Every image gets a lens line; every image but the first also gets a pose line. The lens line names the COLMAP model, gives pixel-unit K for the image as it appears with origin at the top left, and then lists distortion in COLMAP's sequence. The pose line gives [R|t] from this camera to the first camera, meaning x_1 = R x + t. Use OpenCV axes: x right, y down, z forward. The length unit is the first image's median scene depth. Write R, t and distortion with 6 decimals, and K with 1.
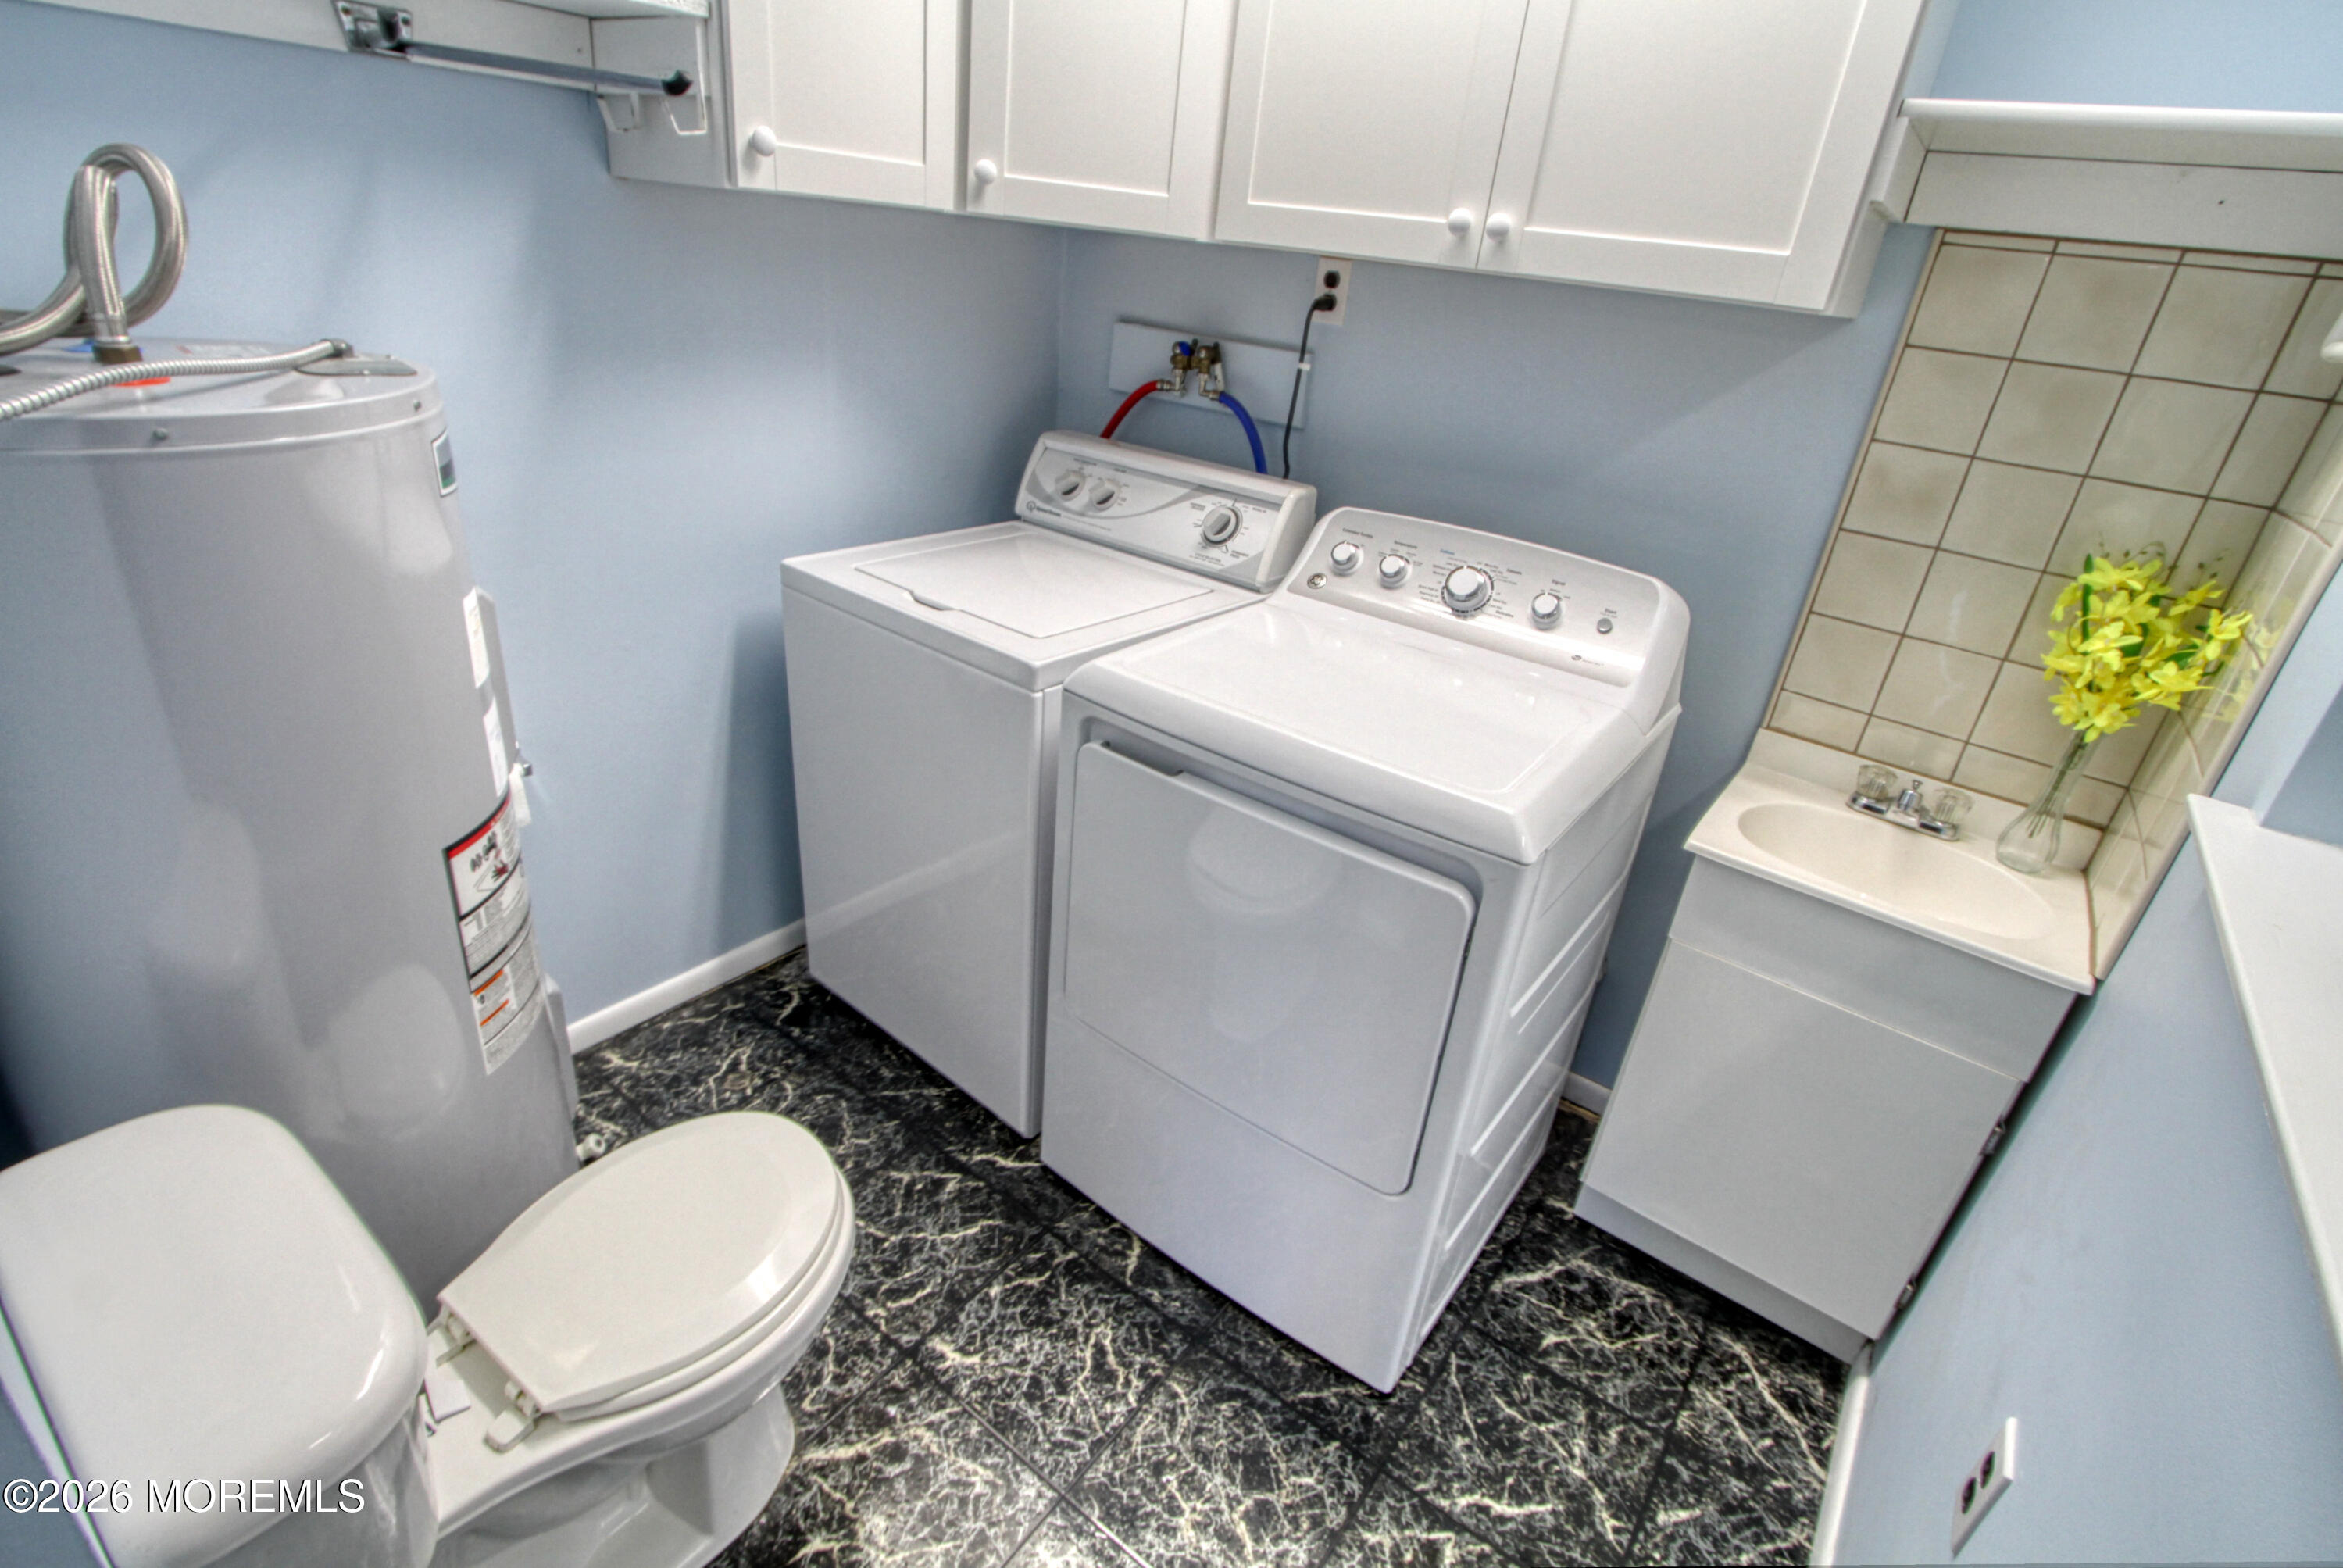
lens RADIAL K [[1121.9, 0, 1182.3], [0, 1121.9, 781.3], [0, 0, 1]] dist [-0.021242, 0.004804]
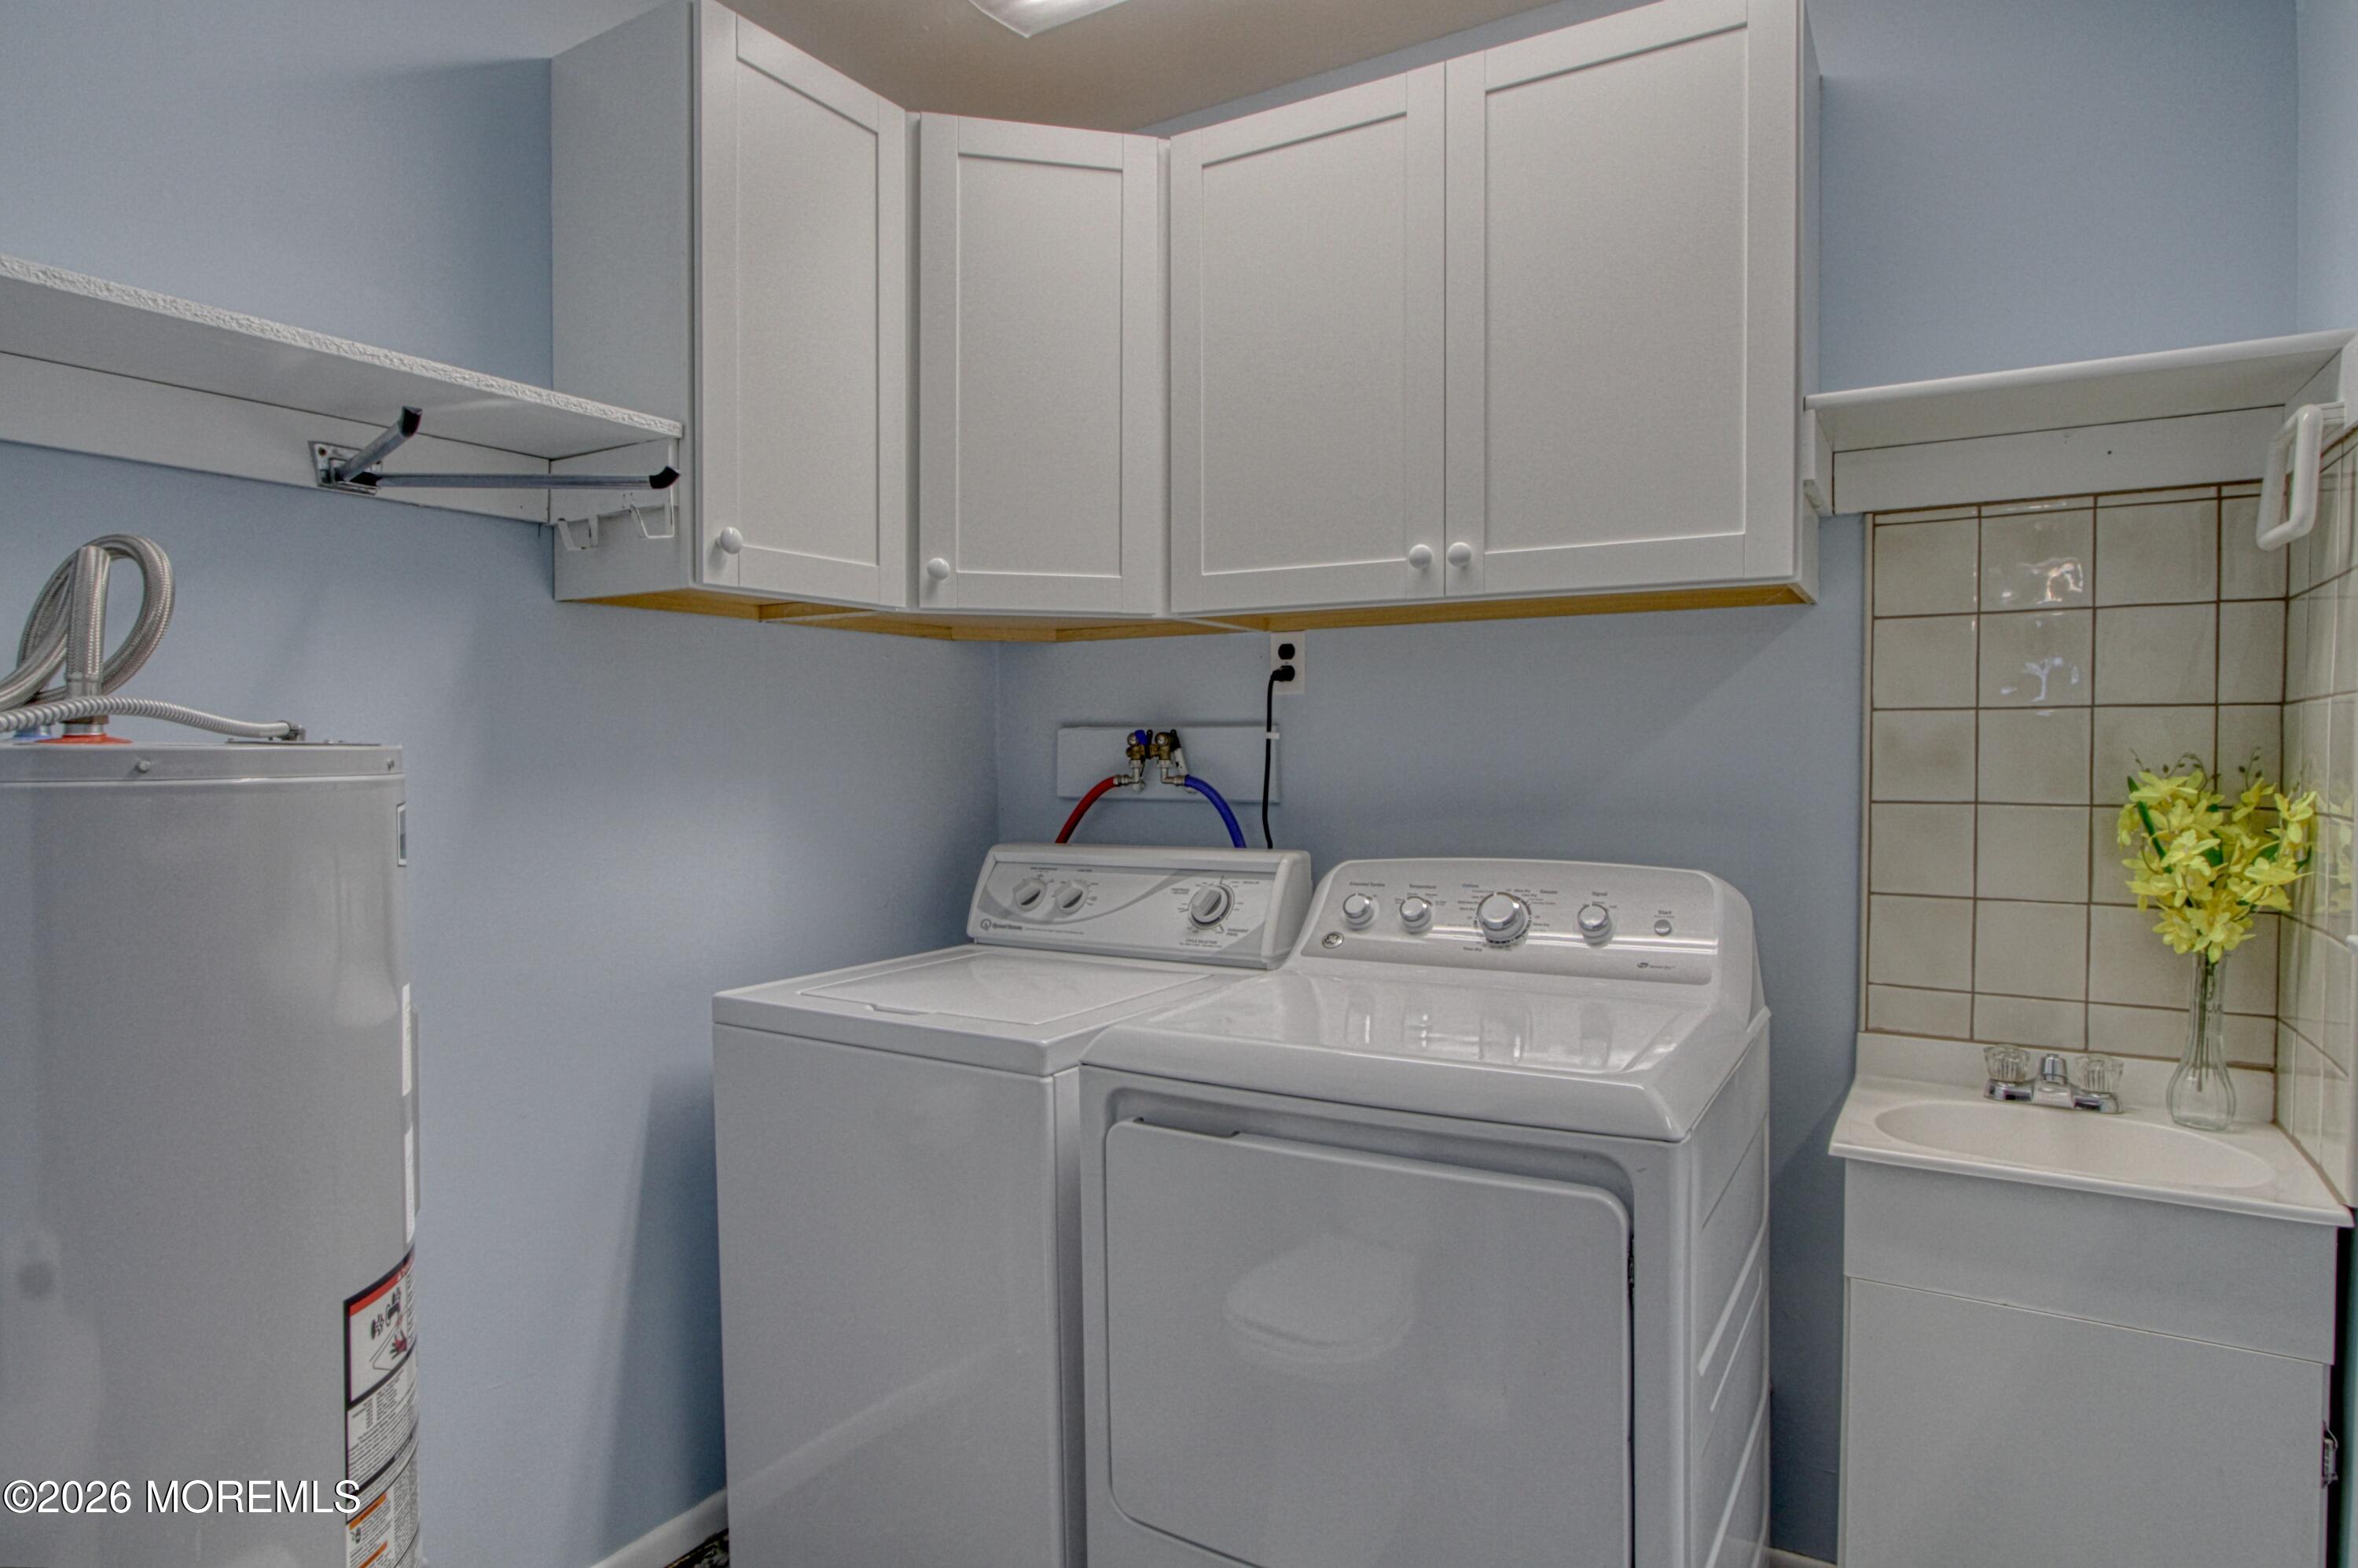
lens RADIAL K [[1339.6, 0, 1178.4], [0, 1339.6, 781.8], [0, 0, 1]] dist [-0.021156, 0.008088]
pose [[0.989695, -0.107751, 0.094304, -0.103787], [0.137063, 0.903476, -0.406133, 0.145864], [-0.041440, 0.414873, 0.908935, -0.014664]]
